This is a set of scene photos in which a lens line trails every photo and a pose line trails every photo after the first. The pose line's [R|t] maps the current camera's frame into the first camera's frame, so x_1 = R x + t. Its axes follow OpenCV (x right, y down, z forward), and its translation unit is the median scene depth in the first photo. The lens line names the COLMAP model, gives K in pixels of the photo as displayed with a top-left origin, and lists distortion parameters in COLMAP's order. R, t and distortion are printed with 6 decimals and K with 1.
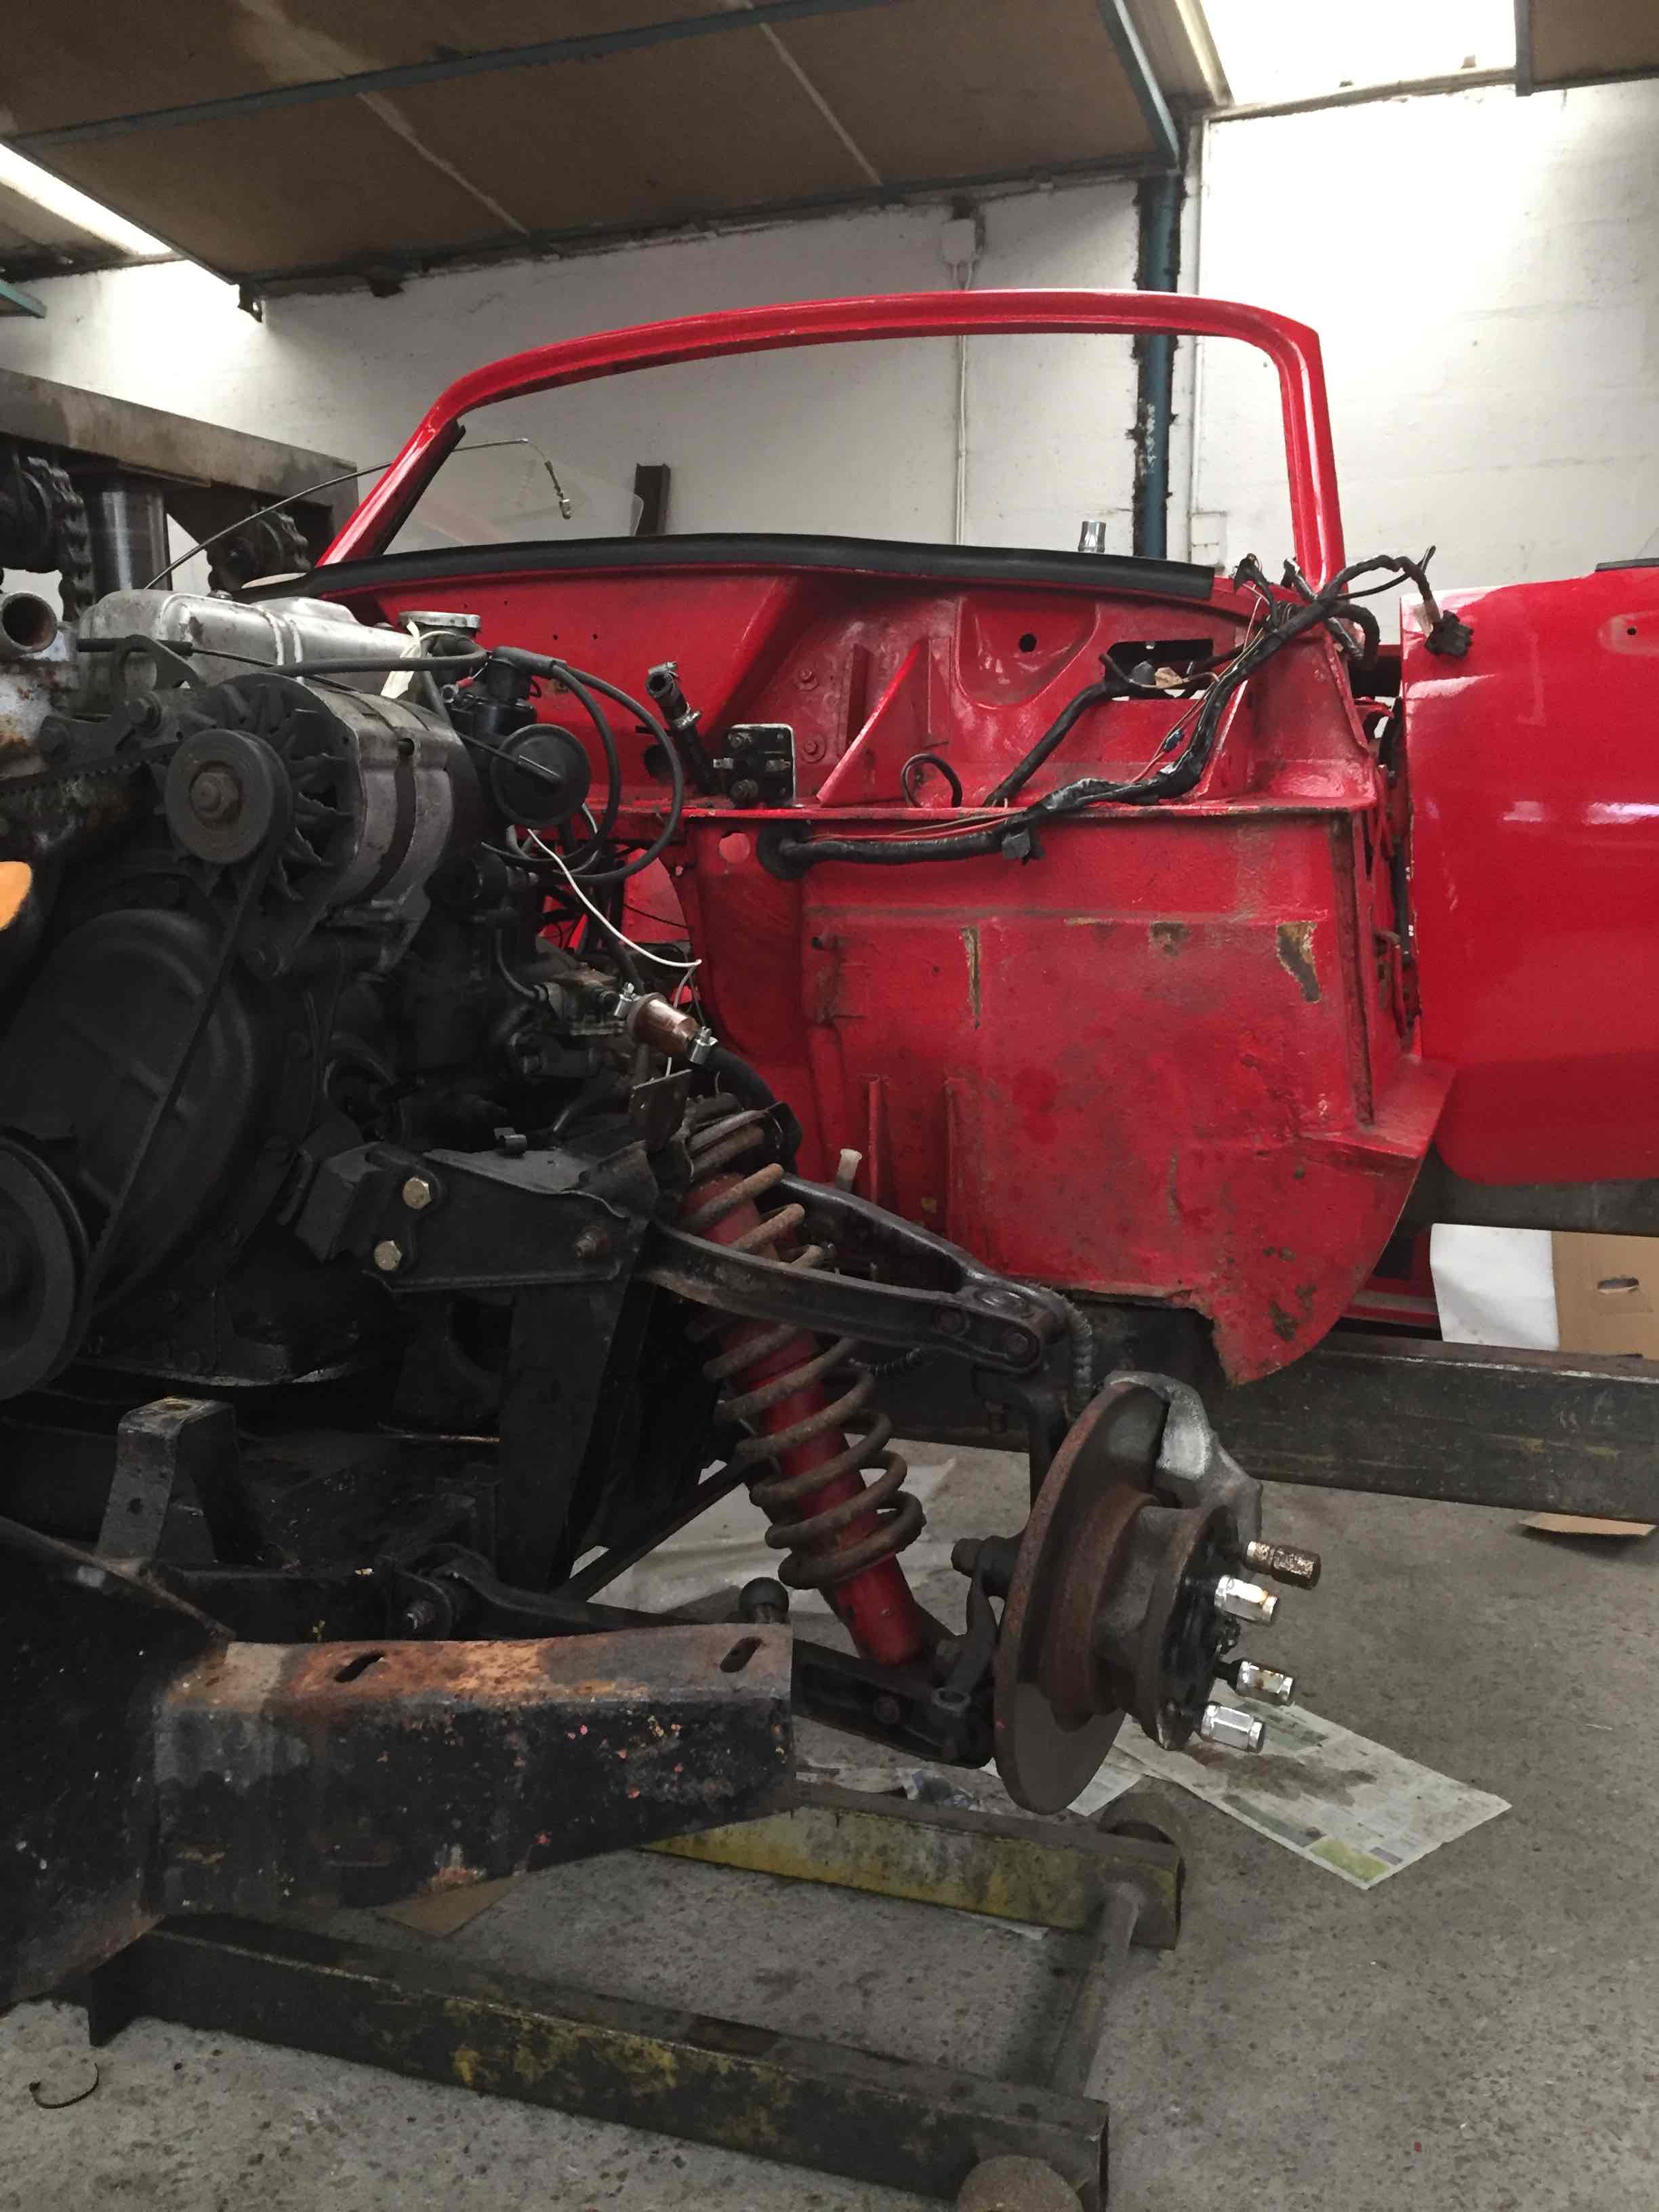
lens RADIAL K [[1878.9, 0, 819.1], [0, 1878.9, 1099.8], [0, 0, 1]] dist [0.081945, -0.112113]
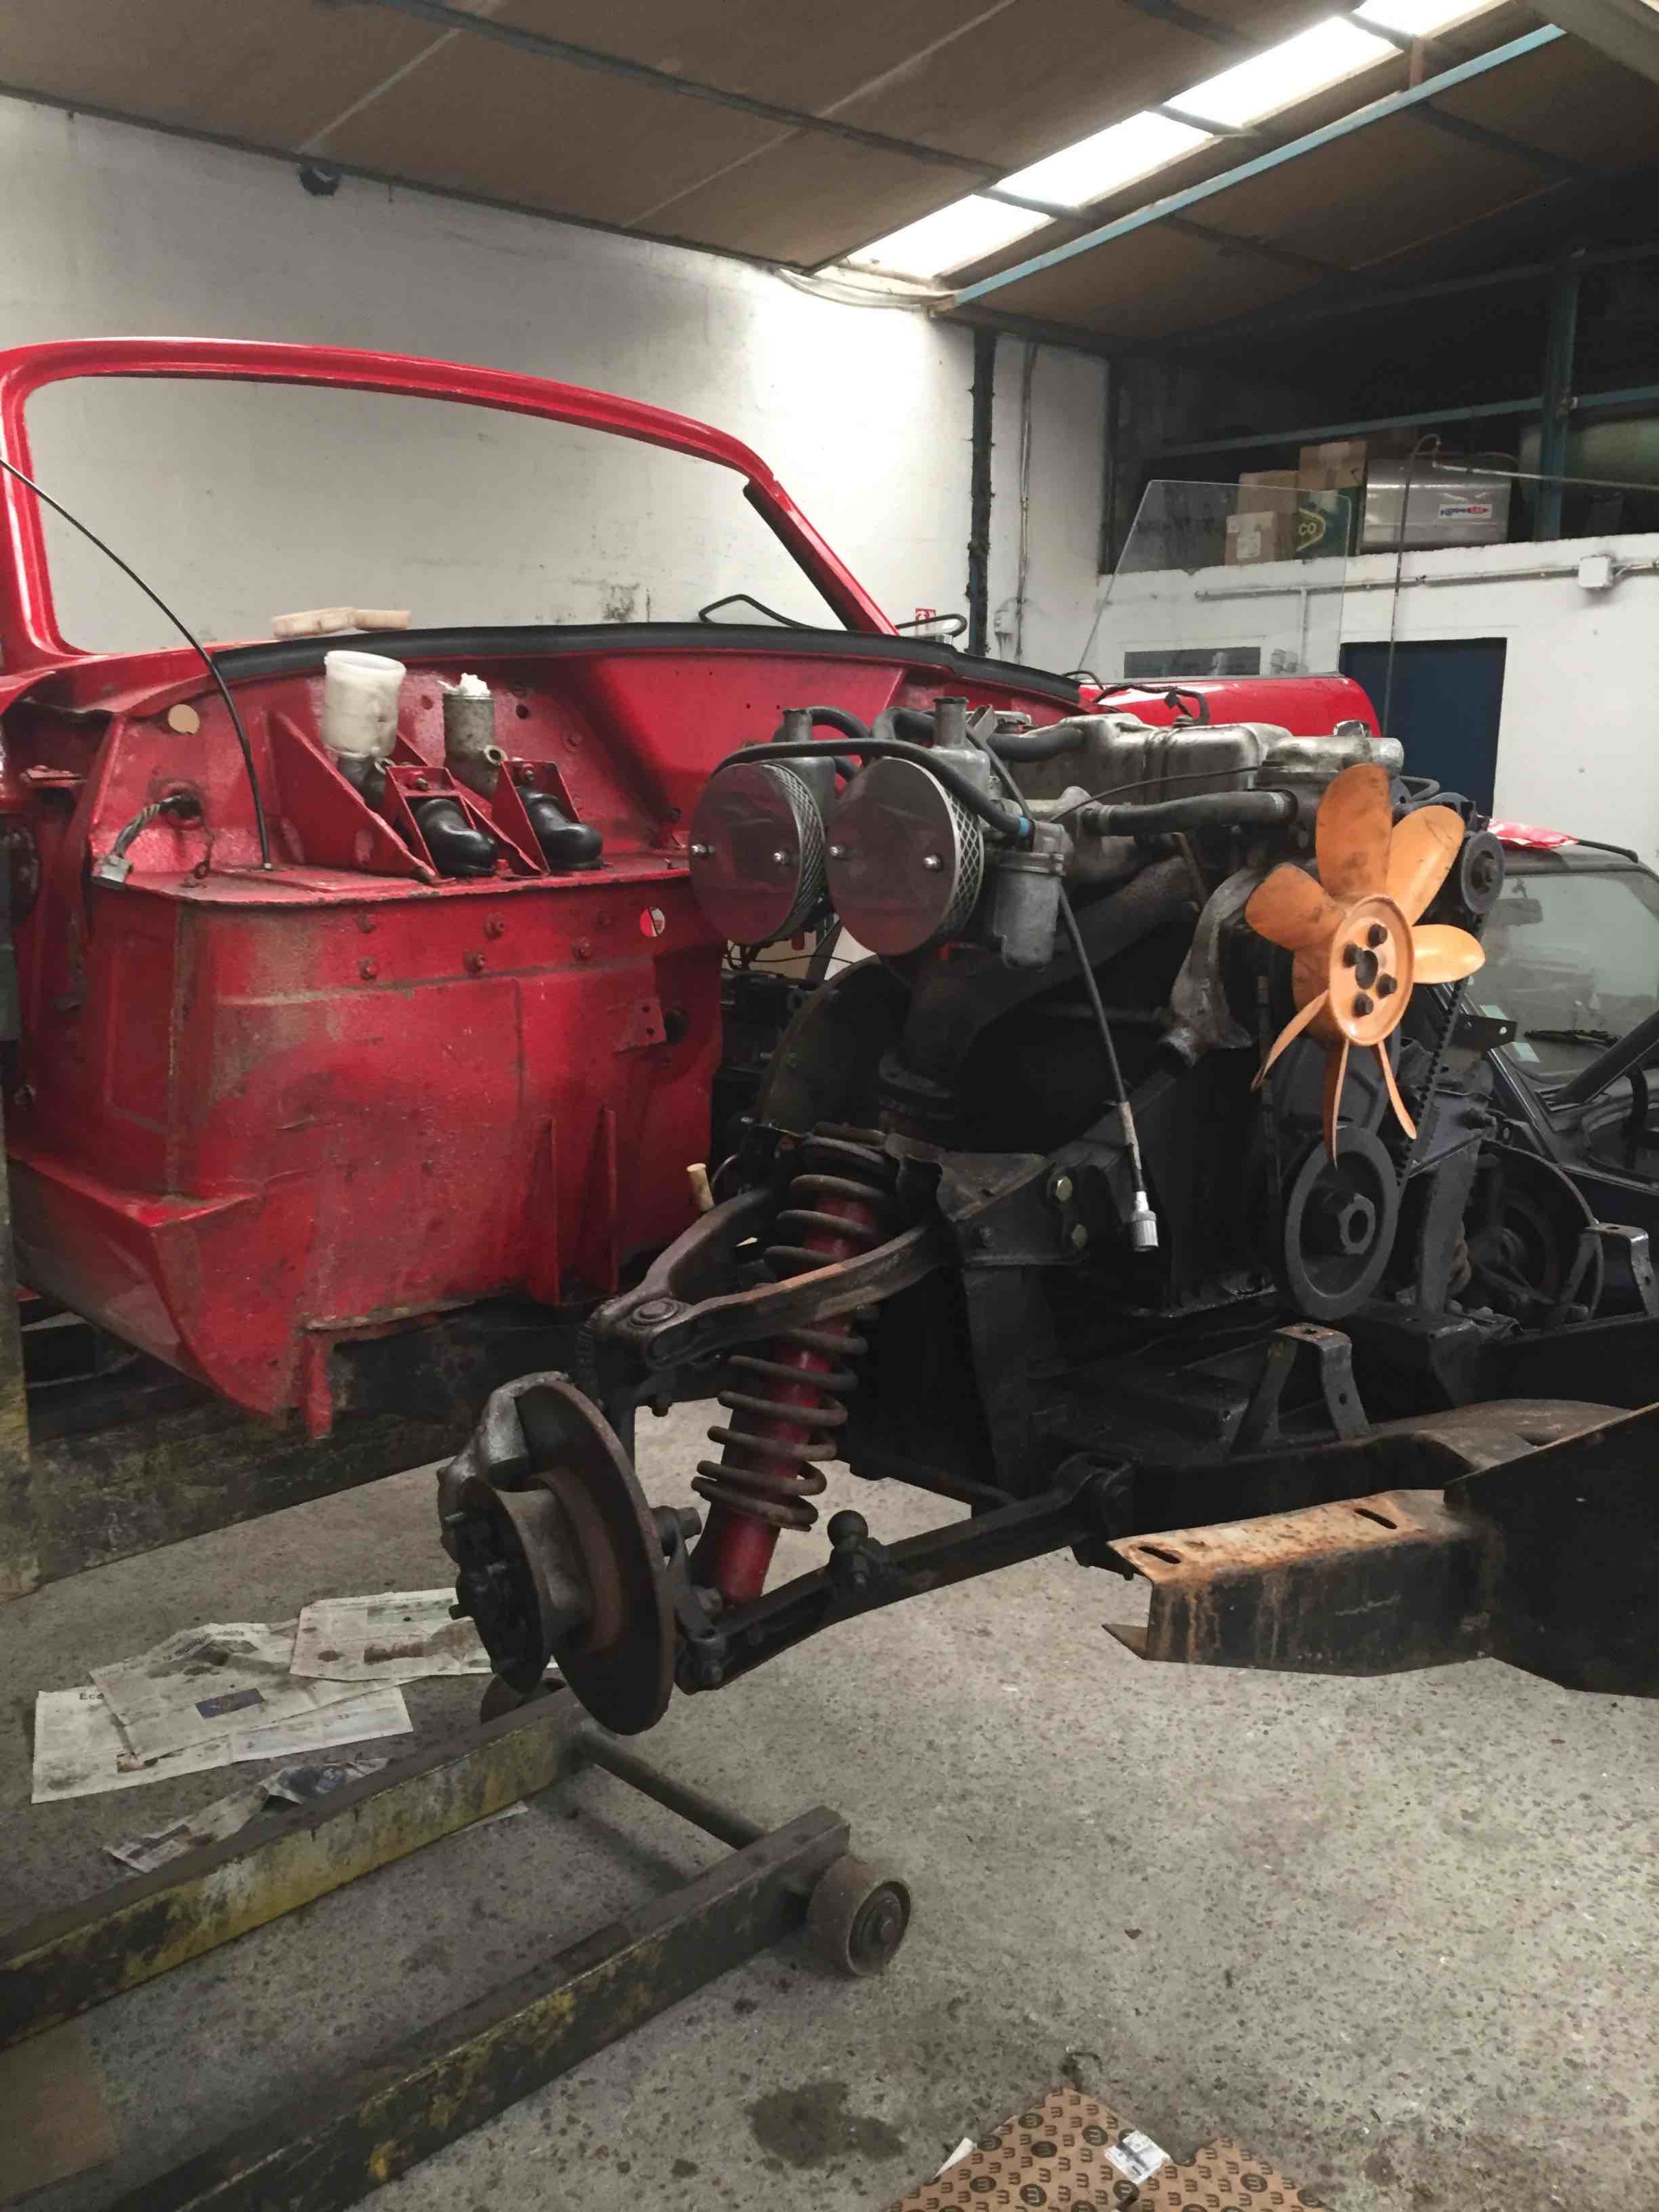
lens RADIAL K [[1881.3, 0, 824.7], [0, 1881.3, 1110.0], [0, 0, 1]] dist [0.069106, -0.091697]
pose [[0.438334, -0.167671, 0.883034, -0.731381], [0.137356, 0.983402, 0.118547, -0.082246], [-0.888255, 0.069327, 0.454089, 0.288021]]
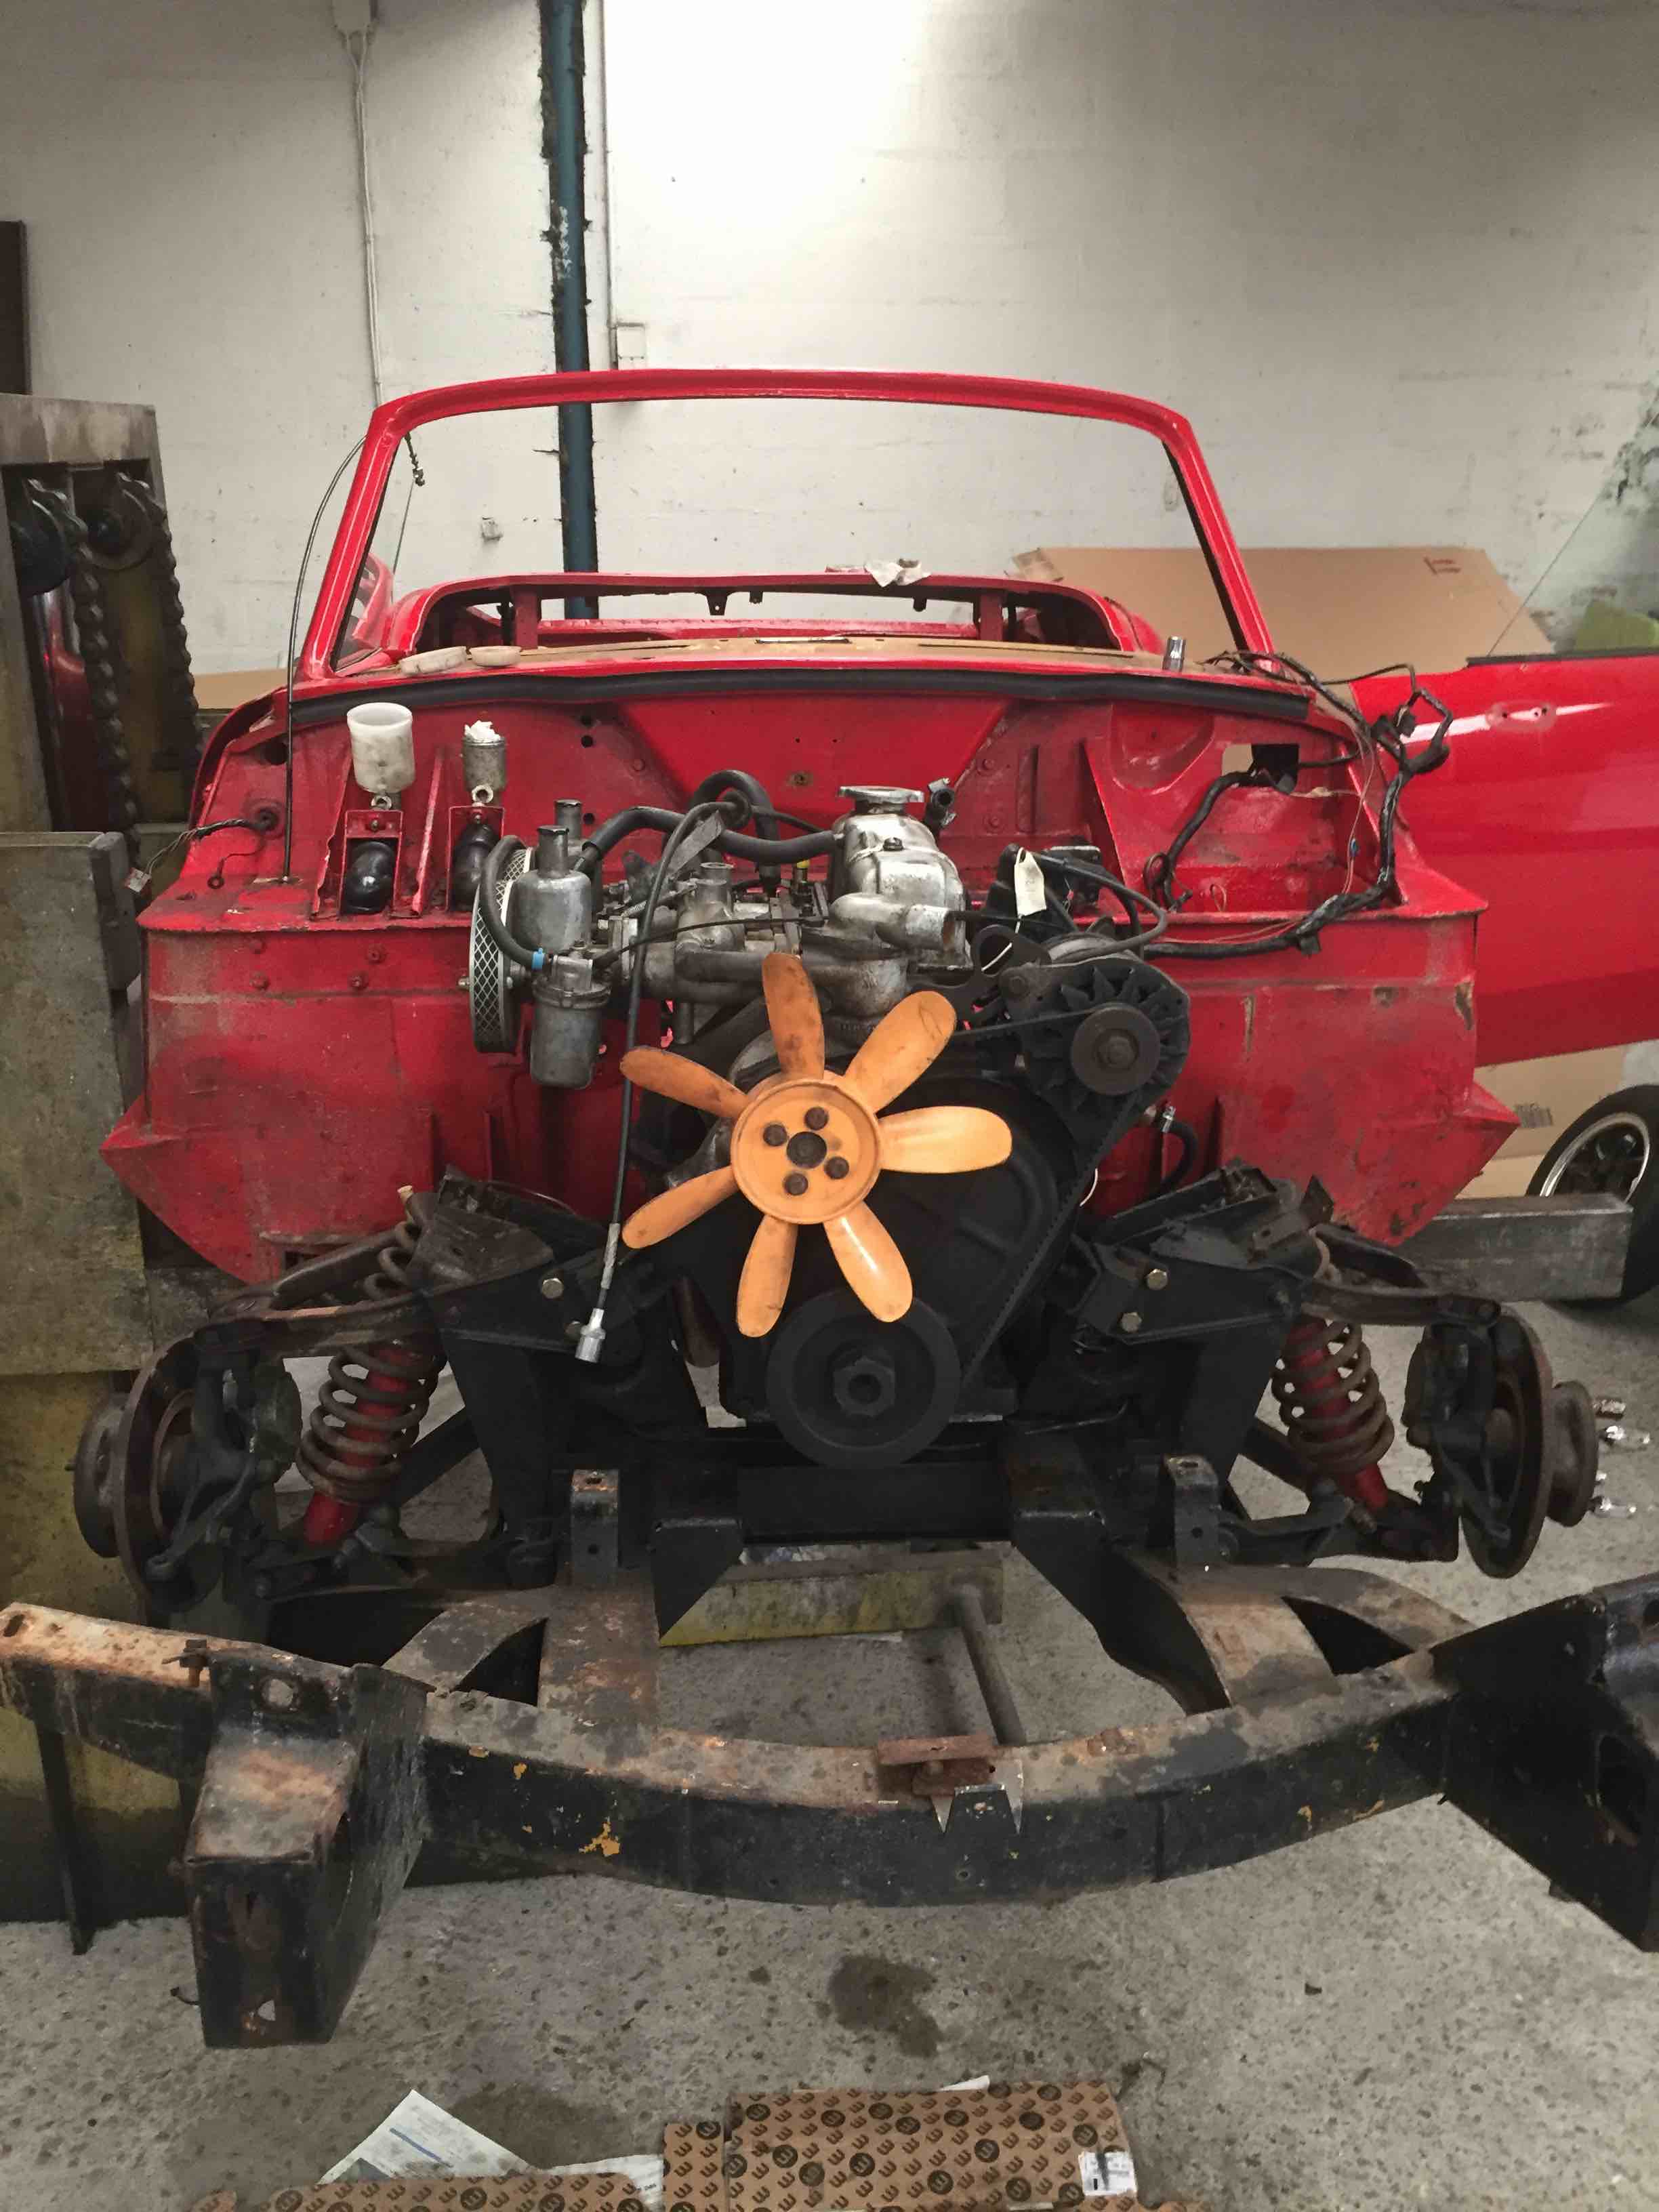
lens RADIAL K [[1881.3, 0, 824.7], [0, 1881.3, 1110.0], [0, 0, 1]] dist [0.069106, -0.091697]
pose [[0.900388, -0.131327, 0.414795, -0.408190], [0.061695, 0.982262, 0.177072, -0.140177], [-0.430692, -0.133843, 0.892519, -0.072797]]
